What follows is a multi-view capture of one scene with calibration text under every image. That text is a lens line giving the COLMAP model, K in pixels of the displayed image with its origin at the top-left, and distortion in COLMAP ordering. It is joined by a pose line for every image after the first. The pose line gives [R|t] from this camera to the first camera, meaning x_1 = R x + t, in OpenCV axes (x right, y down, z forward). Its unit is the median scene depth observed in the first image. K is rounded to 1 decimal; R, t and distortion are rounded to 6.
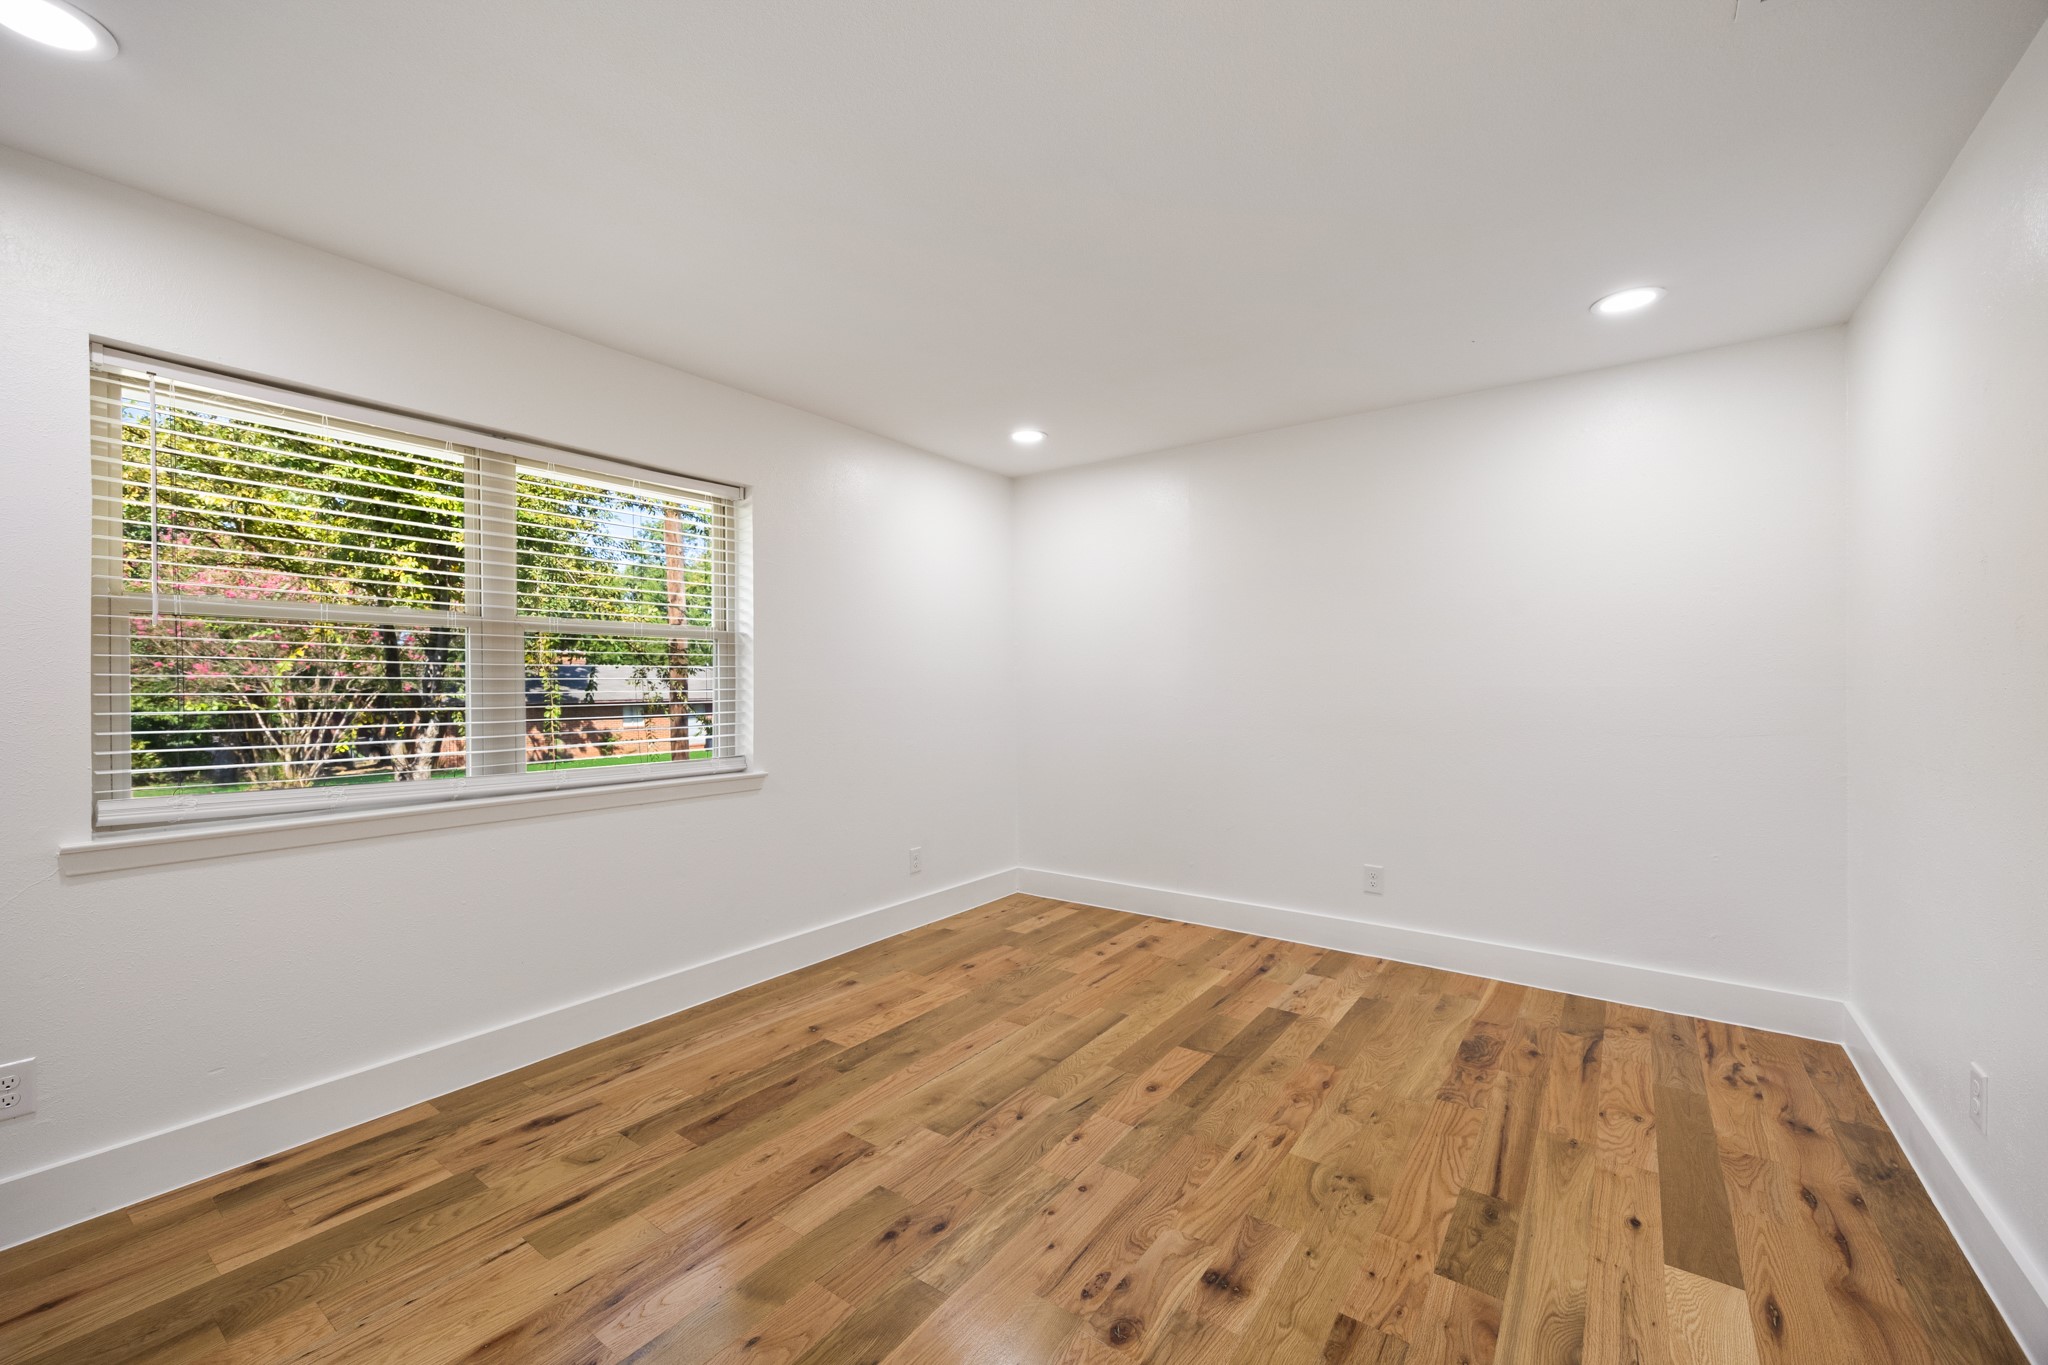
lens RADIAL K [[788.0, 0, 1024.4], [0, 788.0, 676.5], [0, 0, 1]] dist [-0.001158, -0.000288]
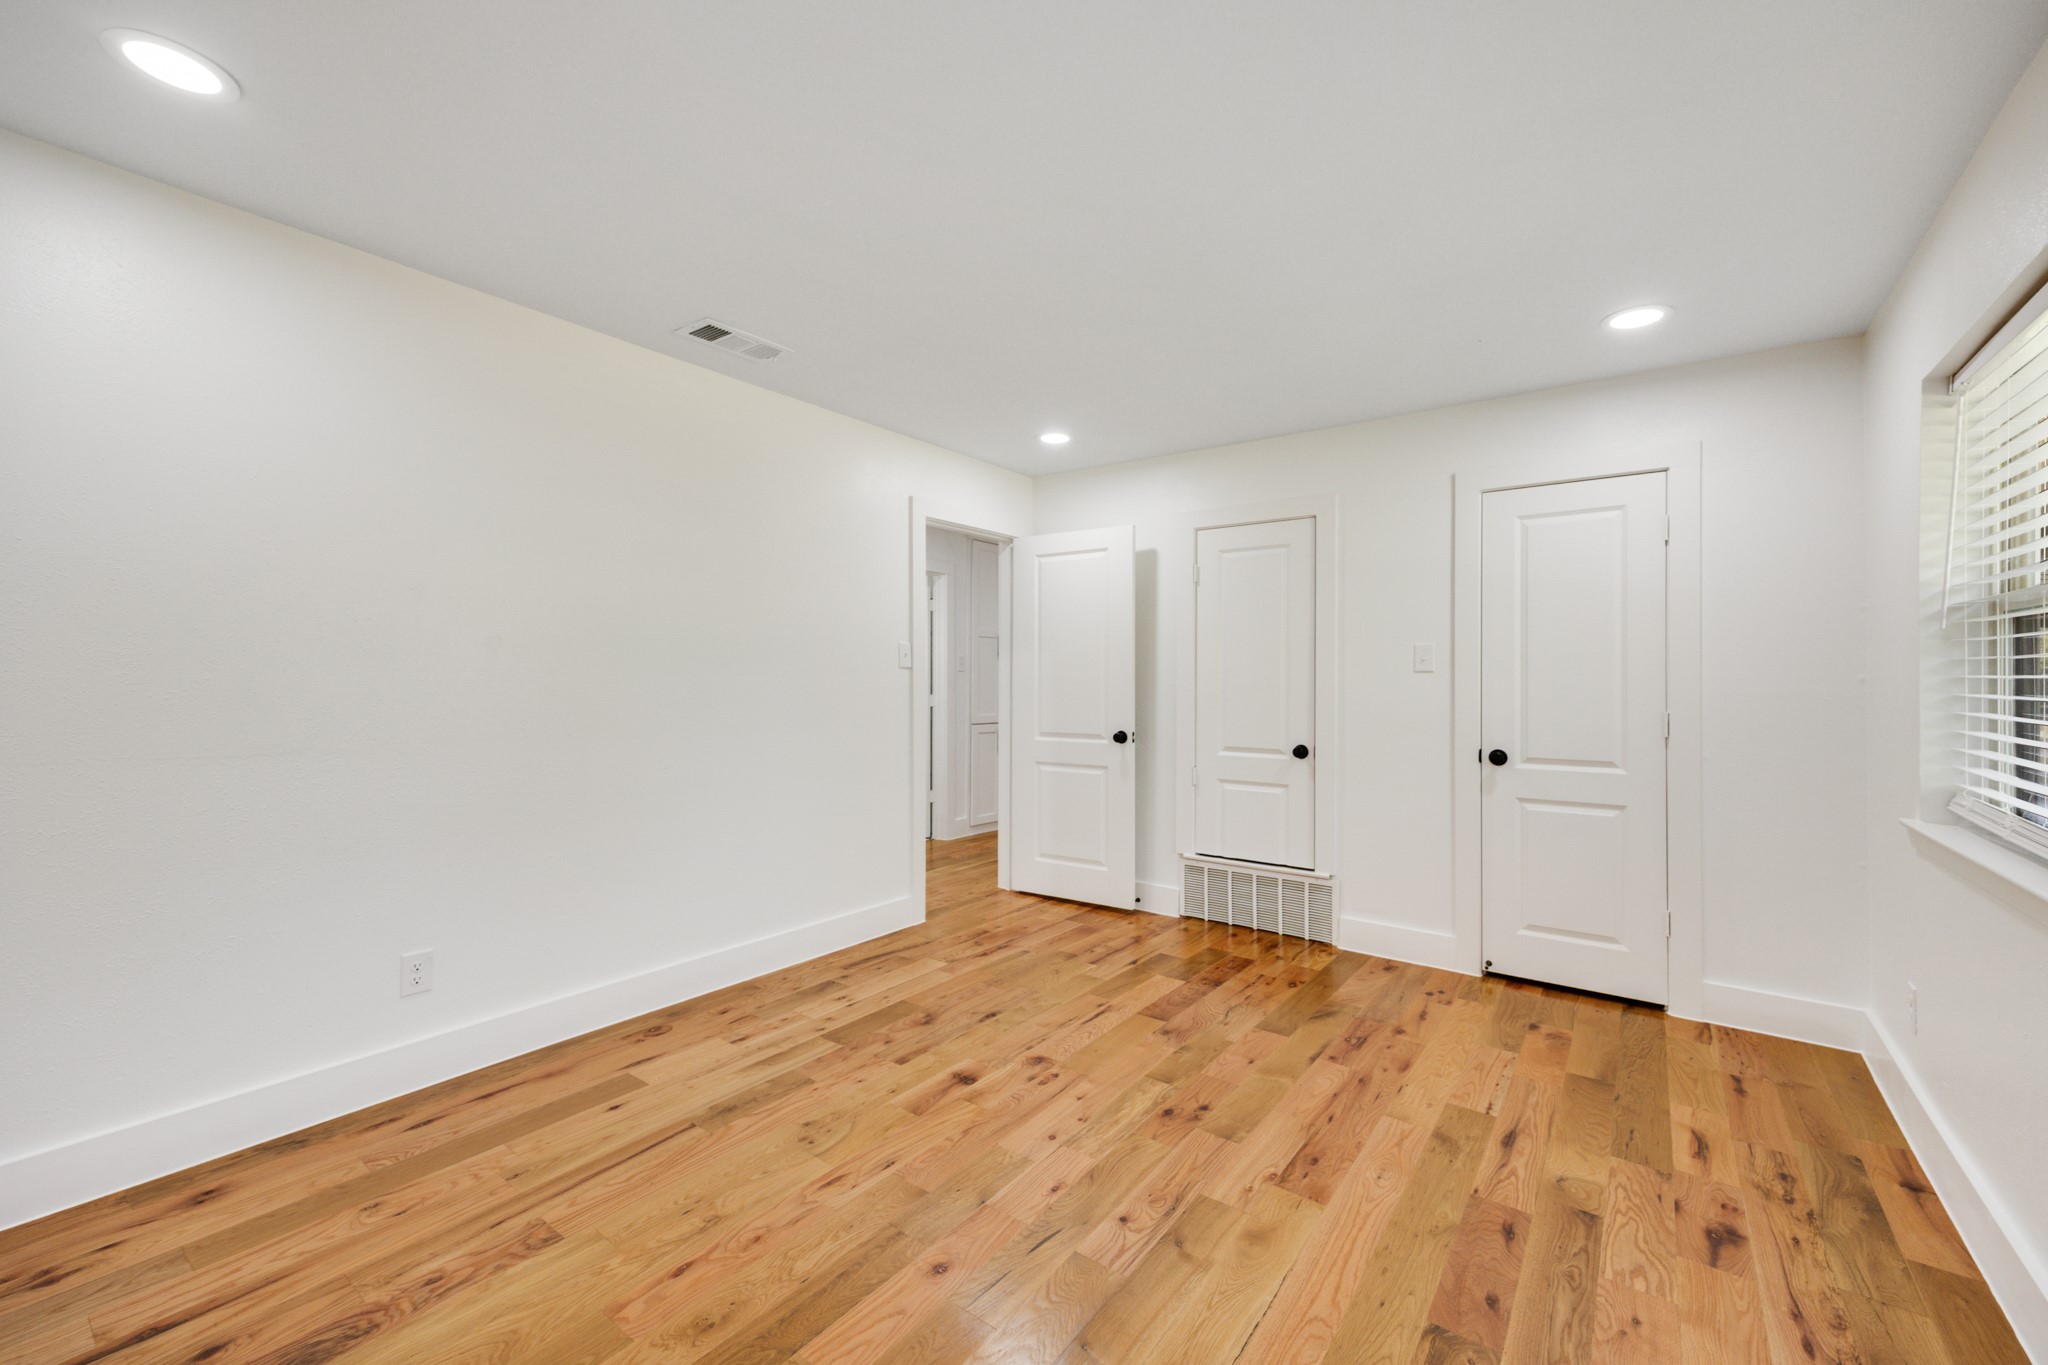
lens RADIAL K [[788.0, 0, 1024.4], [0, 788.0, 676.5], [0, 0, 1]] dist [-0.001158, -0.000288]
pose [[-0.999903, -0.002087, 0.013750, 0.091868], [-0.002295, 0.999882, -0.015162, 0.018315], [-0.013717, -0.015192, -0.999791, 1.954307]]
